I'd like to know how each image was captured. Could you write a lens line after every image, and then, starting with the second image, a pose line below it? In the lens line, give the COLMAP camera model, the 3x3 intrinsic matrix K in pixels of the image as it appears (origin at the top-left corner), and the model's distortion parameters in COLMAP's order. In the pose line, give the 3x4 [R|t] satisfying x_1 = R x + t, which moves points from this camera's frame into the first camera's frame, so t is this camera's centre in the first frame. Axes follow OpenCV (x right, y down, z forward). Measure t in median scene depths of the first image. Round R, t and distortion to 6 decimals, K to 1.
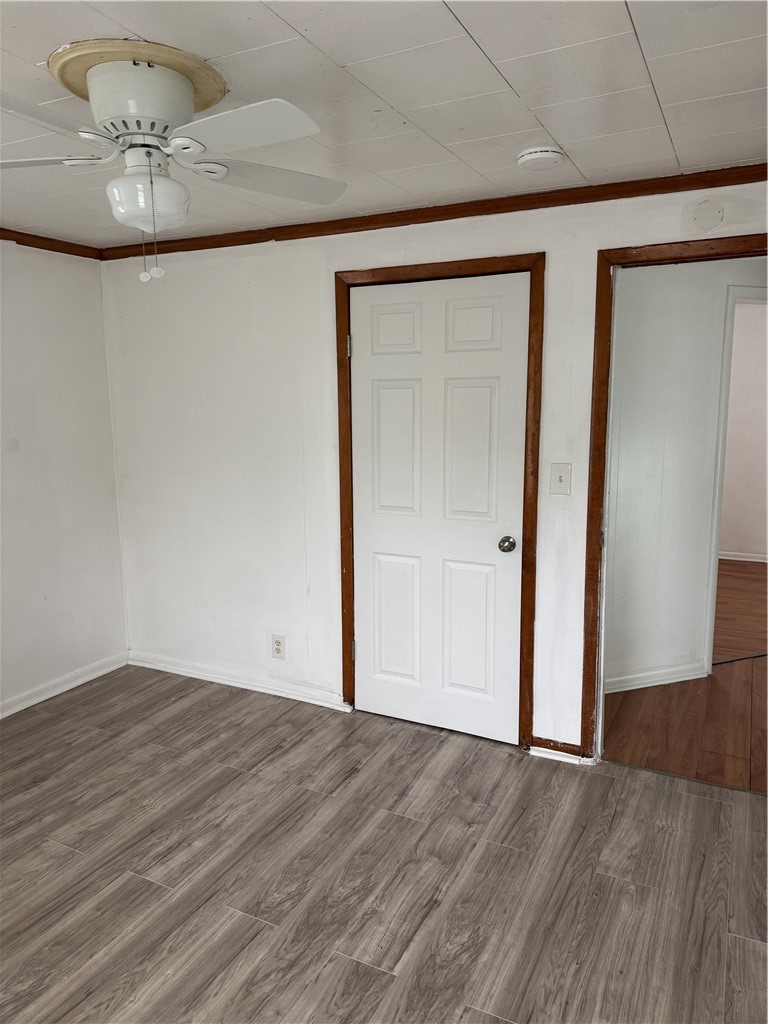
lens RADIAL K [[727.5, 0, 384.0], [0, 727.5, 512.1], [0, 0, 1]] dist [0.038498, -0.021254]
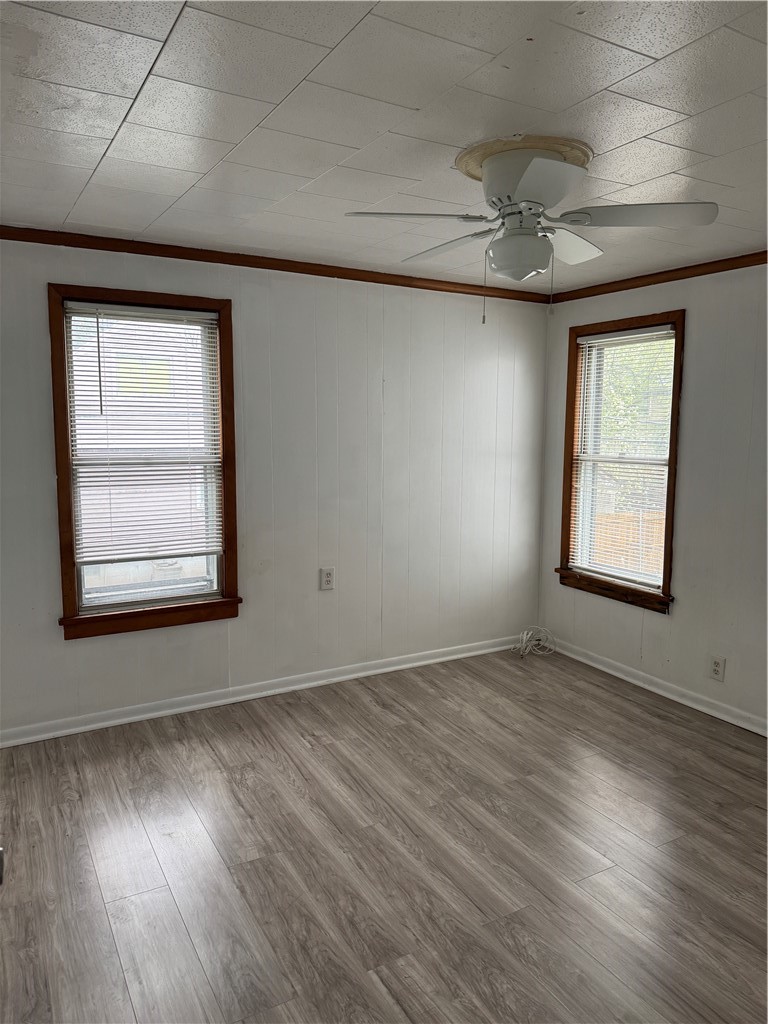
lens RADIAL K [[727.5, 0, 384.7], [0, 727.5, 511.8], [0, 0, 1]] dist [0.038498, -0.021254]
pose [[-0.556179, 0.103002, -0.824655, 0.768238], [-0.133661, 0.968285, 0.211089, -0.210115], [0.820244, 0.227627, -0.524772, 1.378699]]
